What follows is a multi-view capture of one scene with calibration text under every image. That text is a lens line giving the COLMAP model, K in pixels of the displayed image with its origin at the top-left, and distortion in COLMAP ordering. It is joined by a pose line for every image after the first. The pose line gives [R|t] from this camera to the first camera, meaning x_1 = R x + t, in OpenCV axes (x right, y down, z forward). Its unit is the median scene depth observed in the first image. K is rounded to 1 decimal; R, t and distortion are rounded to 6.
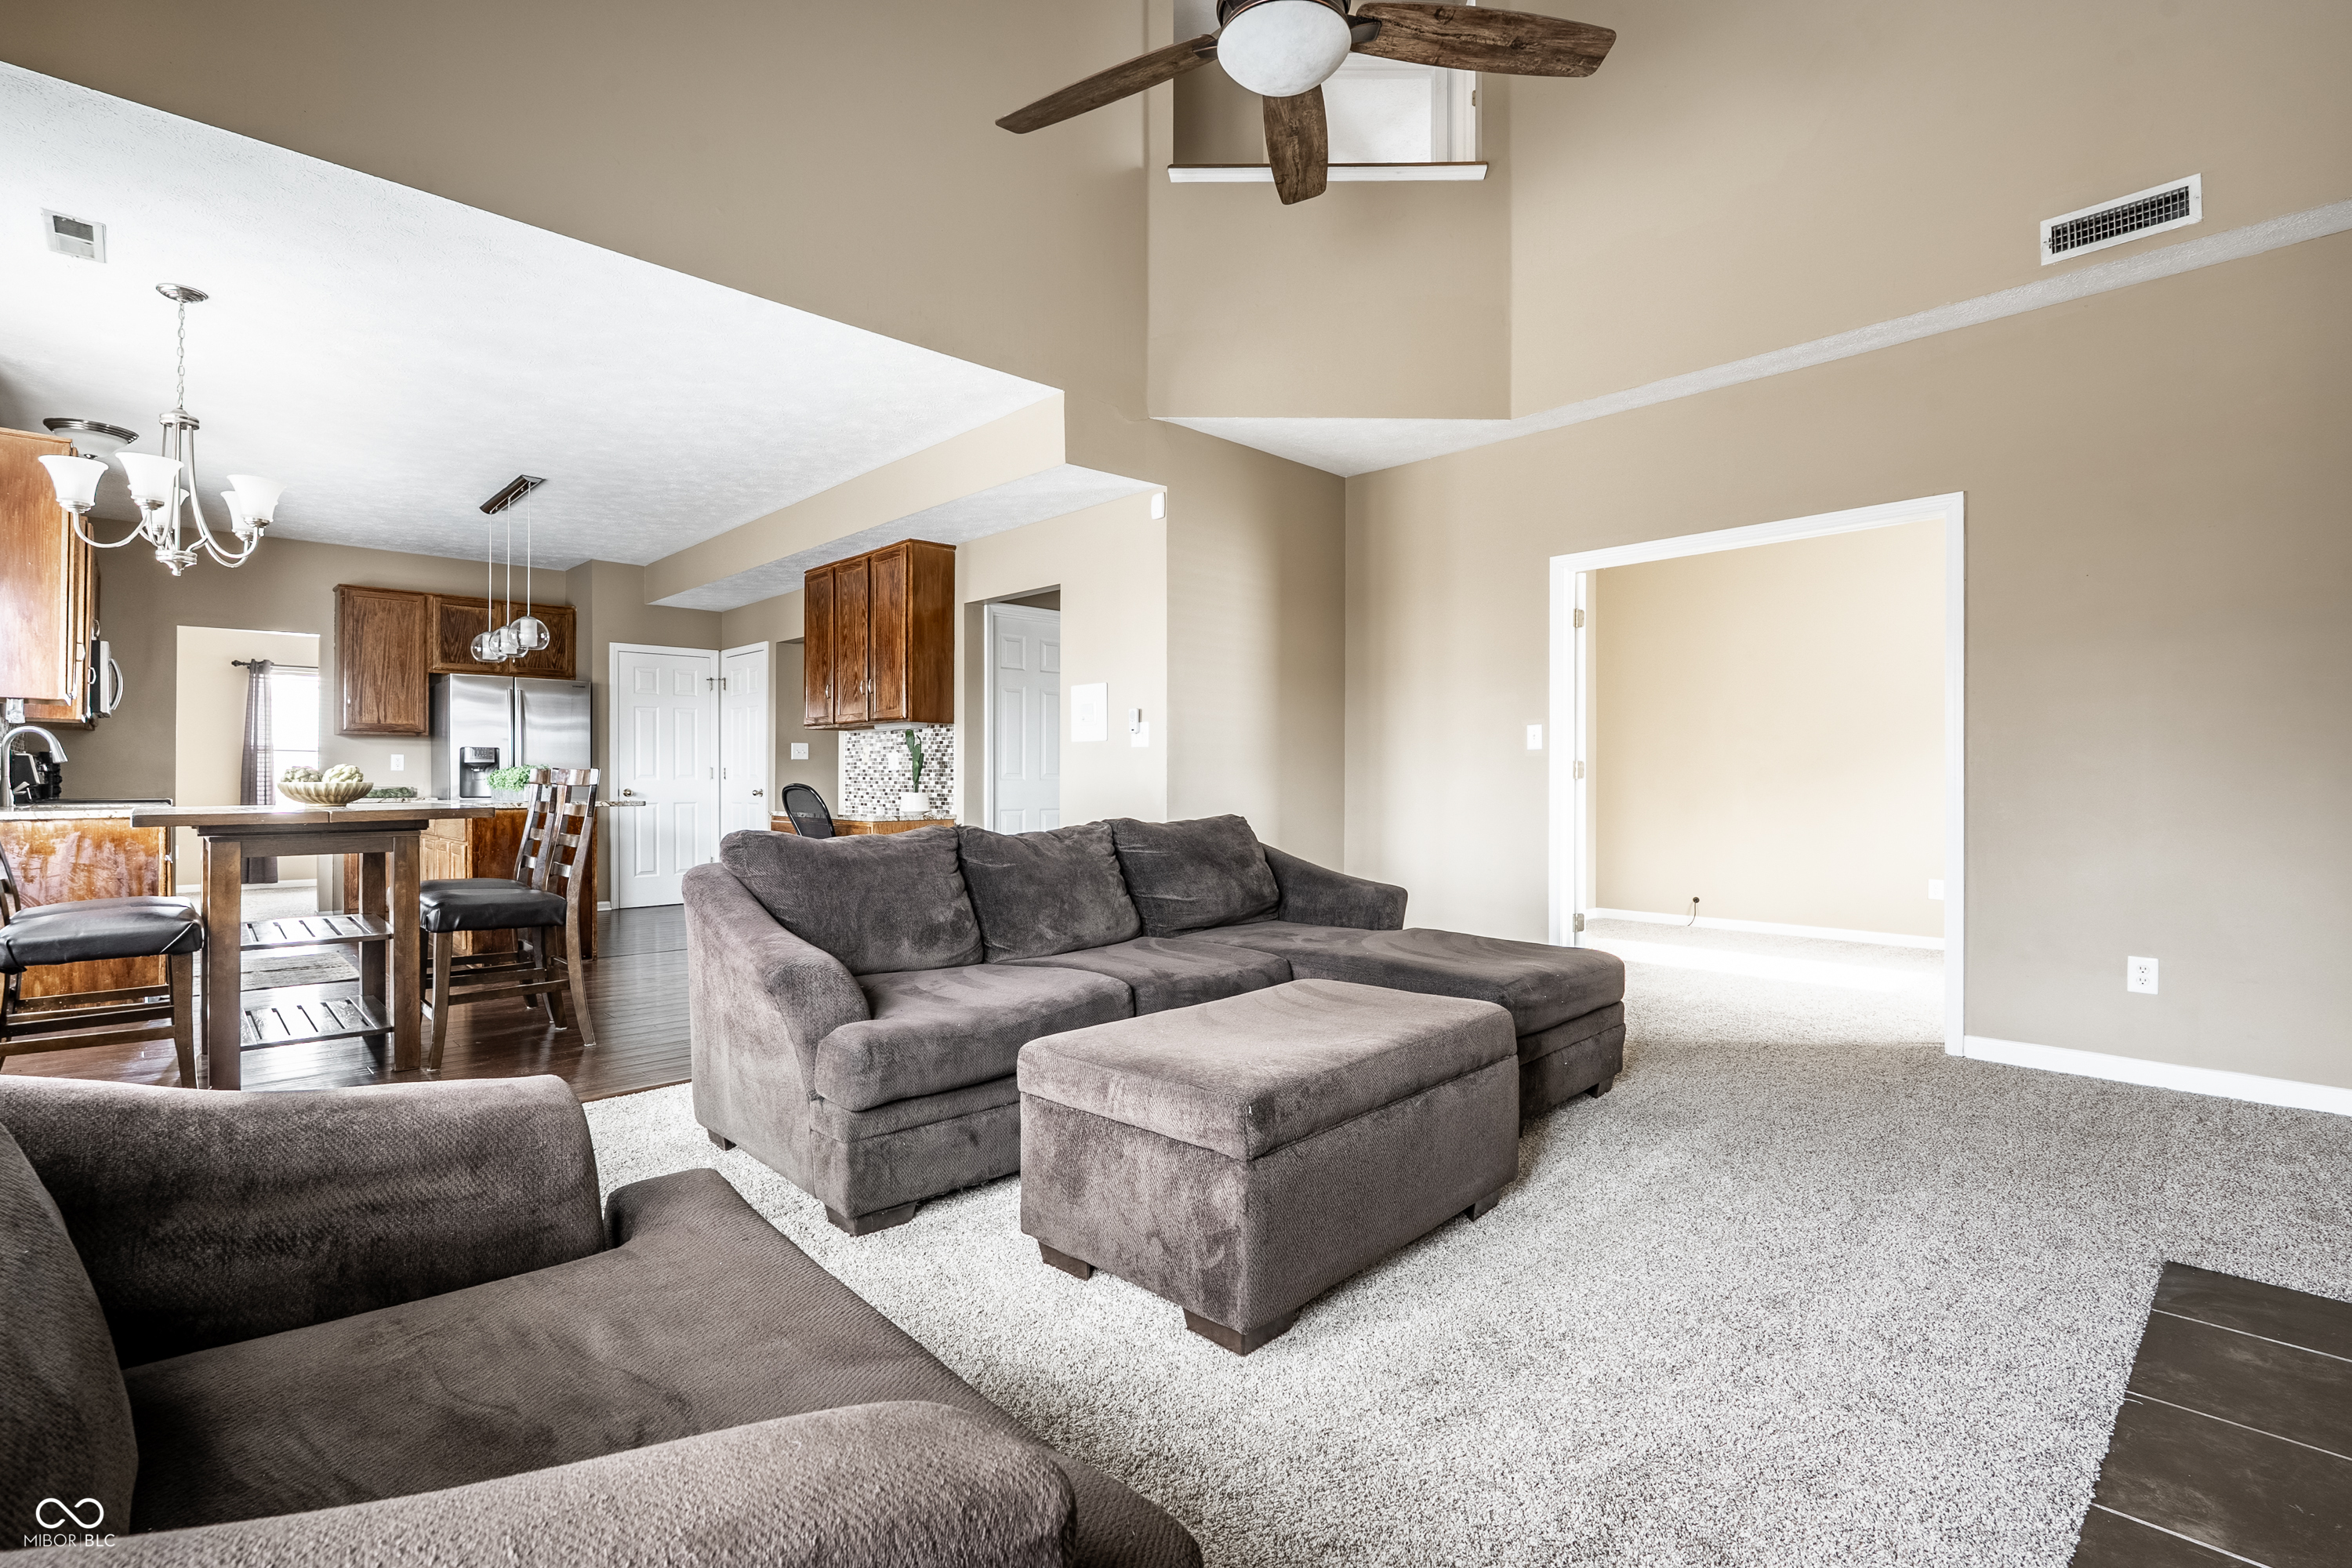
lens RADIAL K [[1080.9, 0, 1176.0], [0, 1080.9, 784.0], [0, 0, 1]] dist [0.000430, 0.000016]
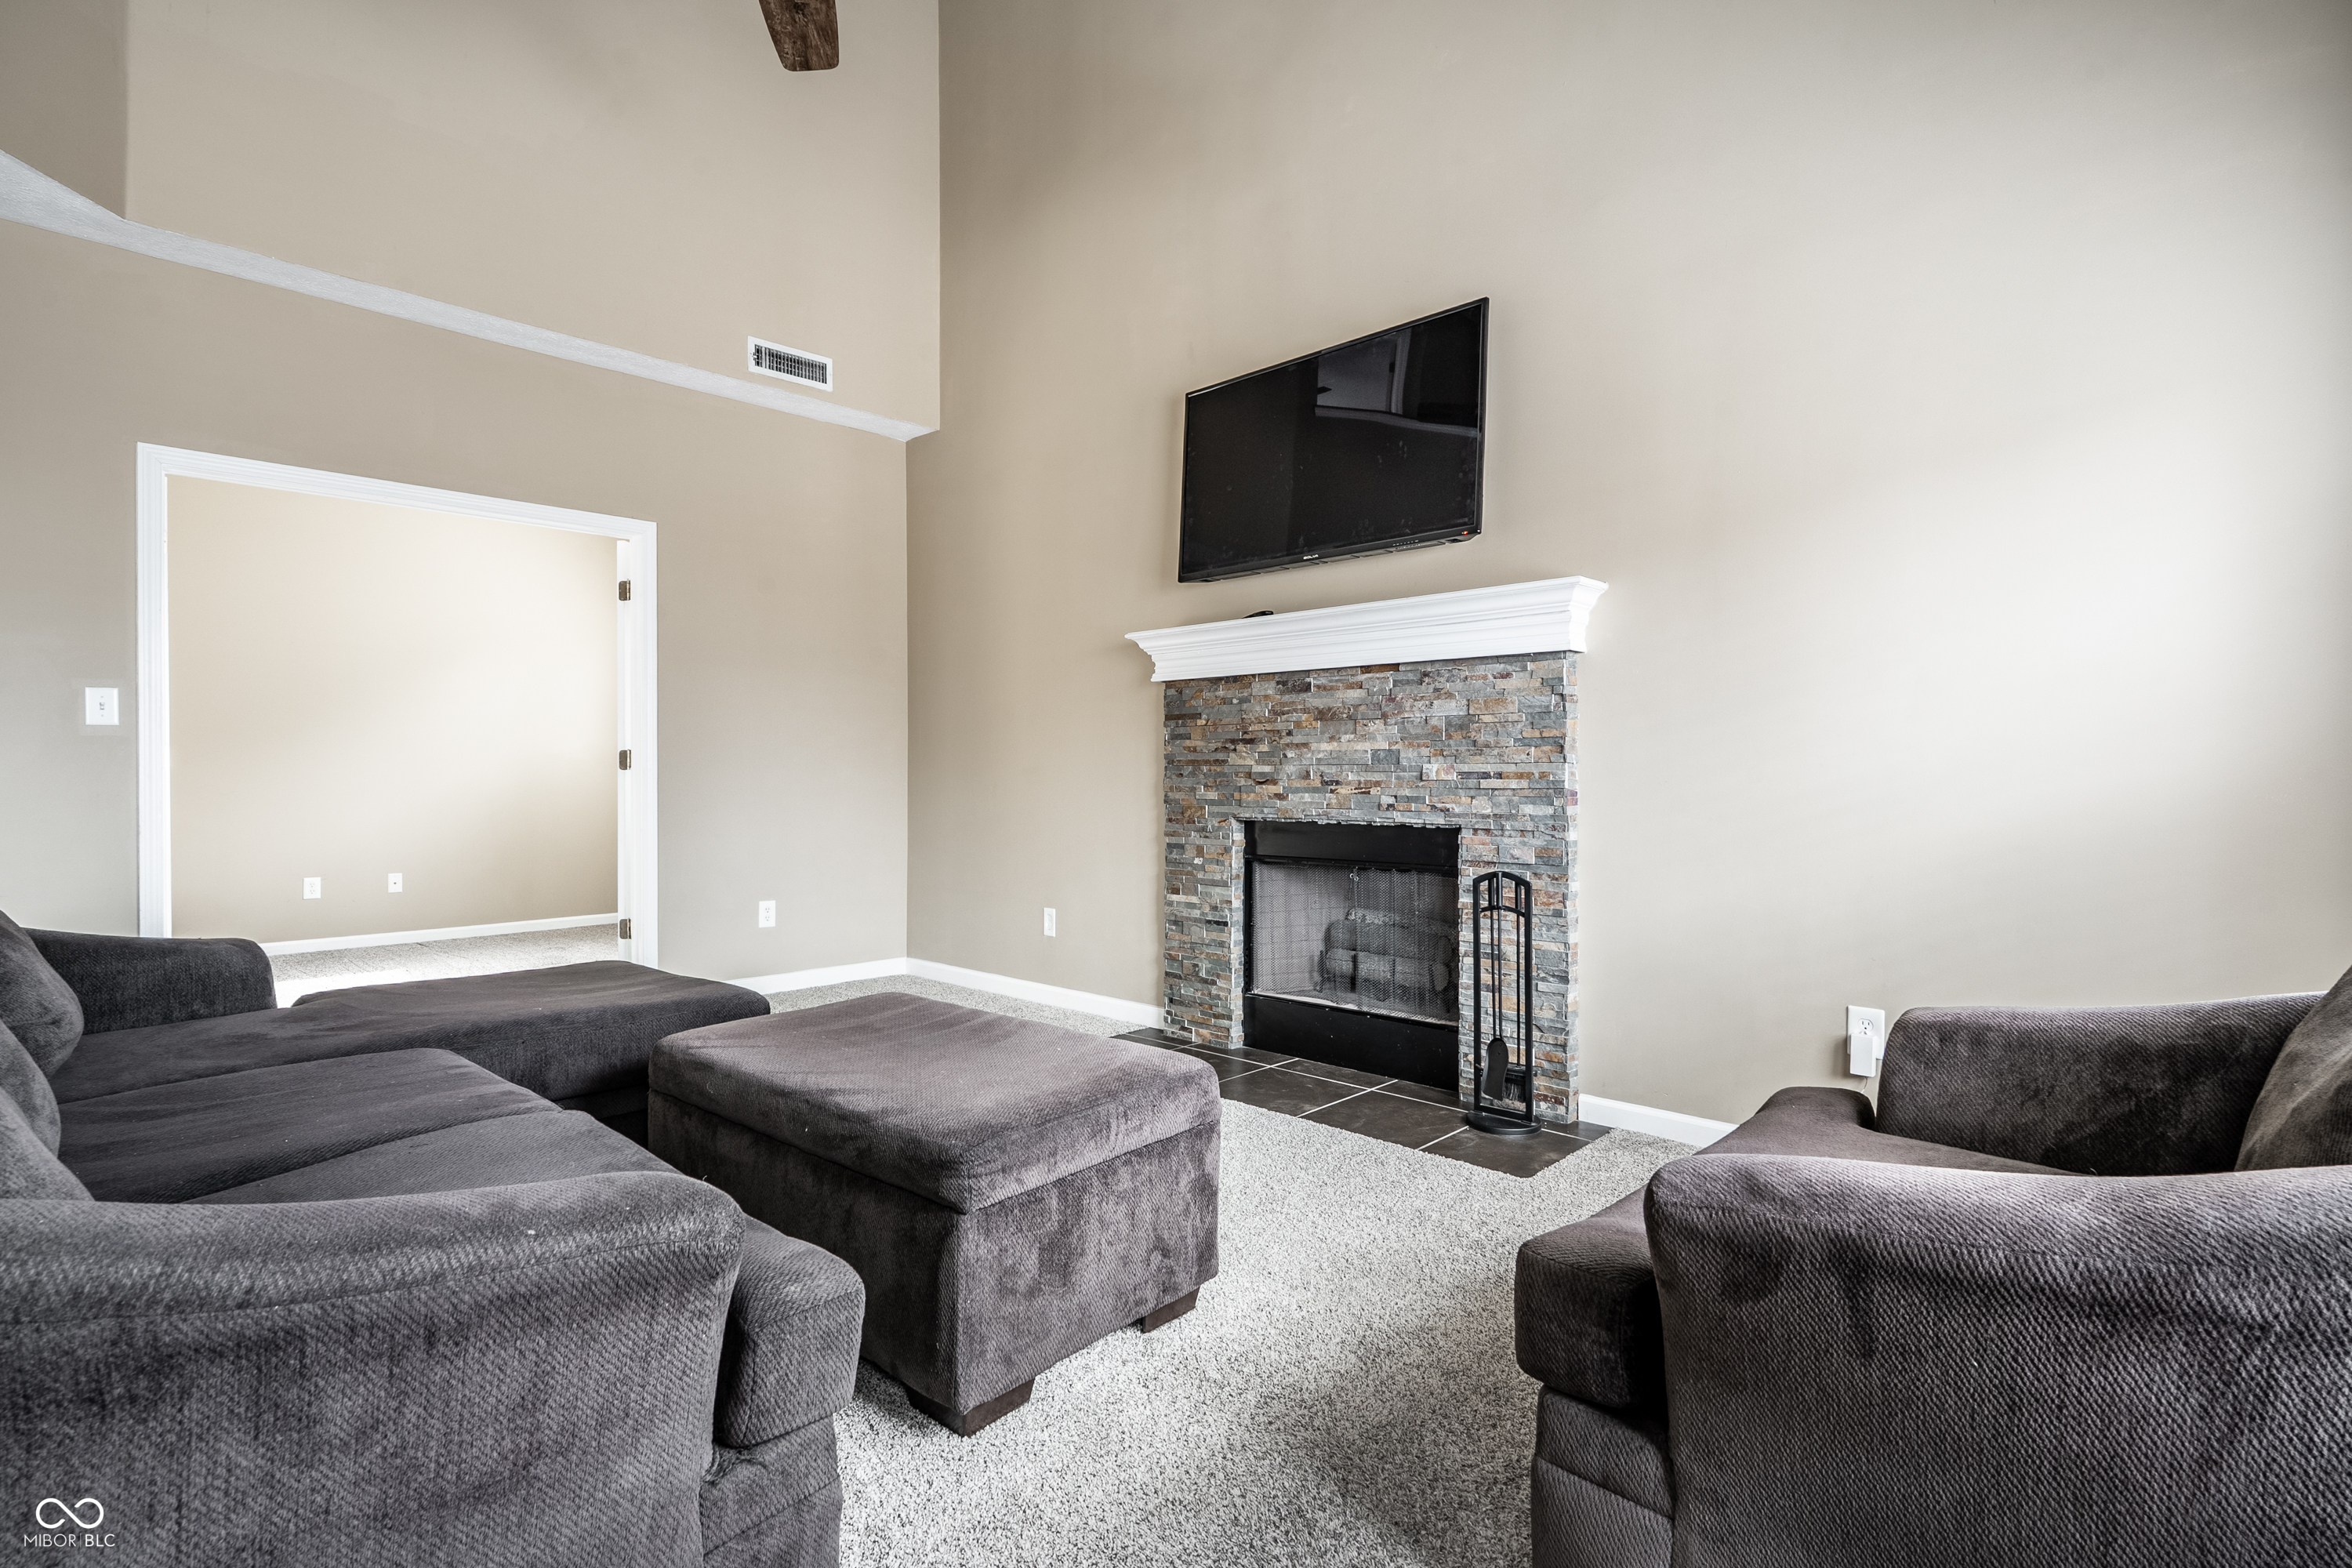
lens RADIAL K [[1102.4, 0, 1177.0], [0, 1102.4, 772.5], [0, 0, 1]] dist [-0.000779, 0.000155]
pose [[-0.050681, -0.001868, 0.998713, -0.385990], [0.008574, 0.999961, 0.002305, 0.000566], [-0.998678, 0.008680, -0.050663, 0.404970]]
